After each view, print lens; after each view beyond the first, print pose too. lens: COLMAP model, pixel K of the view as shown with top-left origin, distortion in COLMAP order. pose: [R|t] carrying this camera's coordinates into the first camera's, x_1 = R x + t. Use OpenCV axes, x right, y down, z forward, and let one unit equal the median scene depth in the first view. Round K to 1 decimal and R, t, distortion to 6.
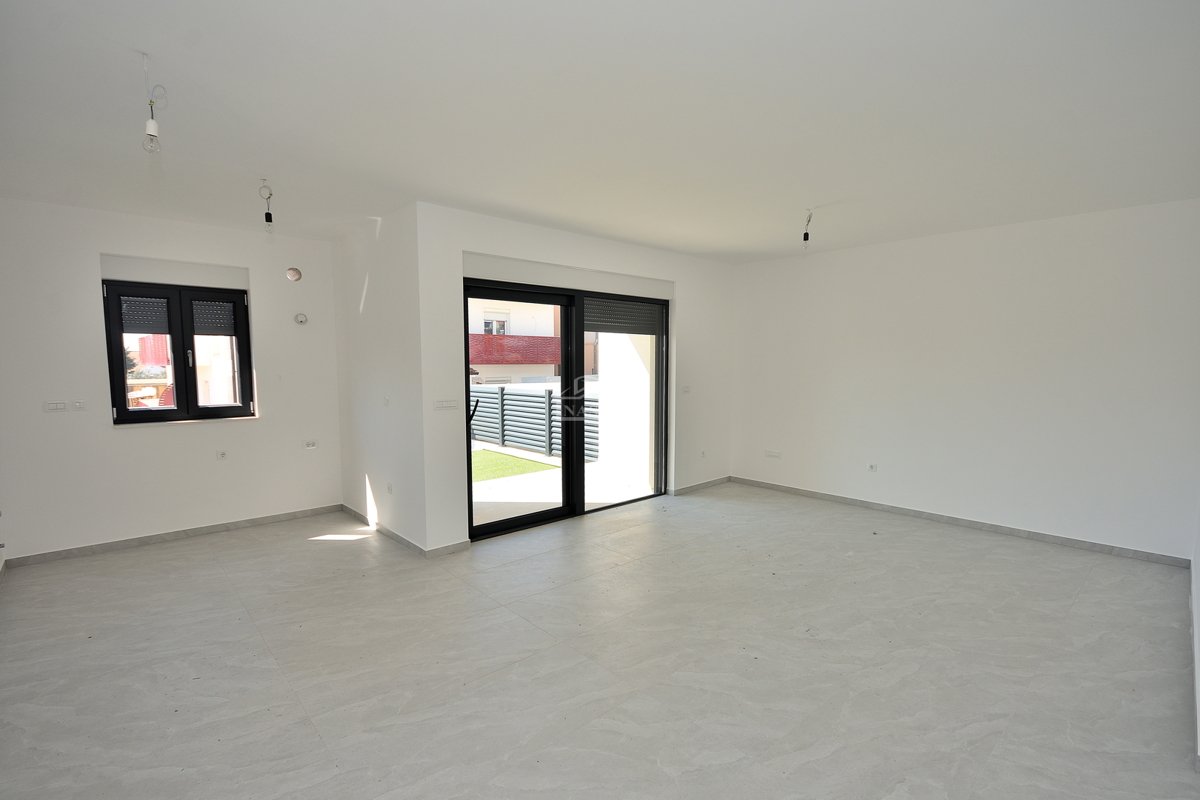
lens RADIAL K [[543.7, 0, 603.9], [0, 543.7, 411.4], [0, 0, 1]] dist [0.014540, -0.014935]
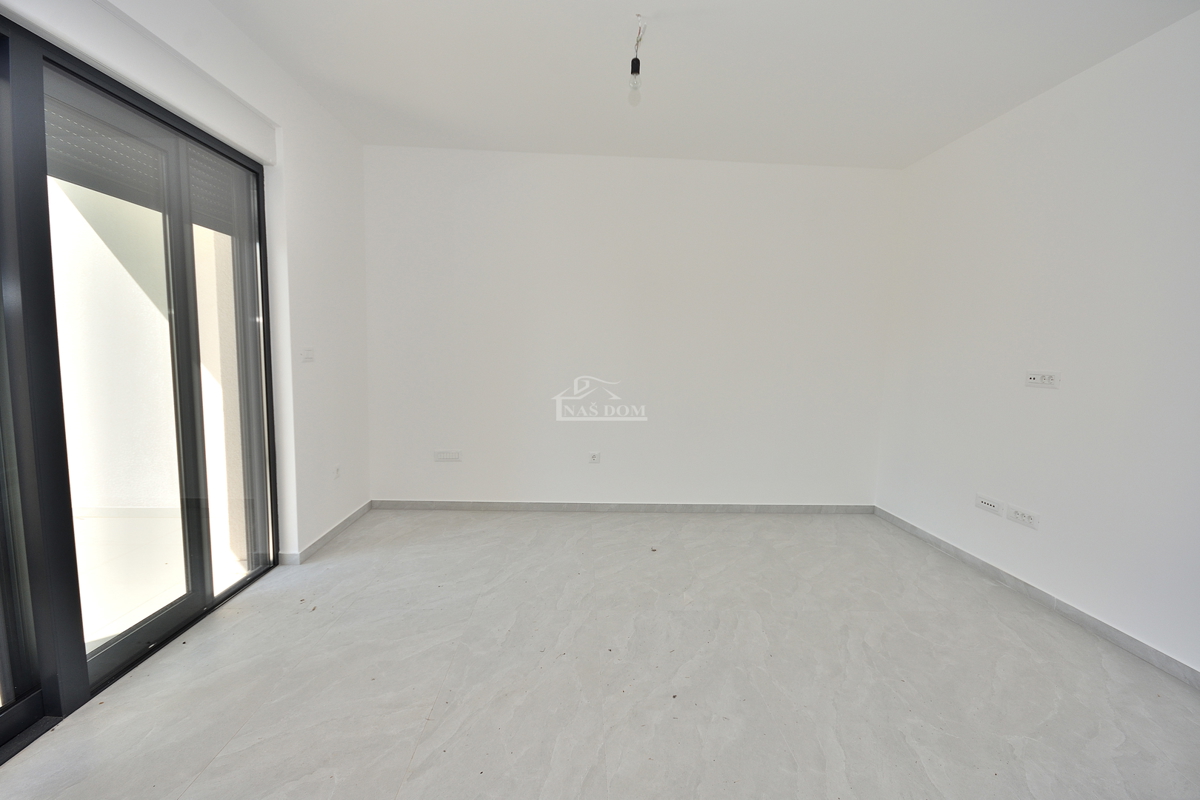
lens RADIAL K [[543.7, 0, 603.9], [0, 543.7, 411.4], [0, 0, 1]] dist [0.014540, -0.014935]
pose [[0.641983, -0.069143, 0.763594, -0.088052], [0.046317, 0.997604, 0.051392, 0.000107], [-0.765318, 0.002375, 0.643648, 0.598035]]
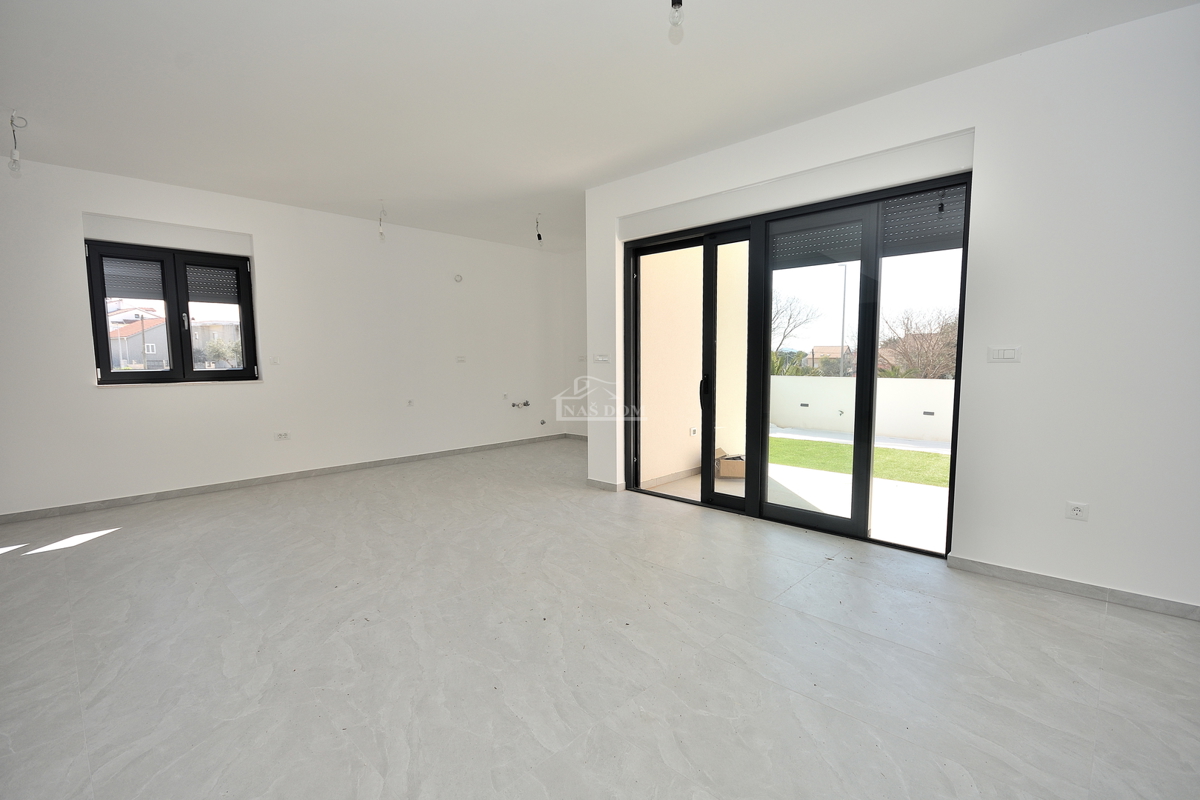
lens RADIAL K [[539.8, 0, 601.0], [0, 539.8, 409.4], [0, 0, 1]] dist [0.015173, -0.012922]
pose [[0.058121, 0.094993, -0.993780, 0.769960], [-0.083976, 0.992400, 0.089949, -0.007943], [0.994771, 0.078226, 0.065656, 0.836255]]
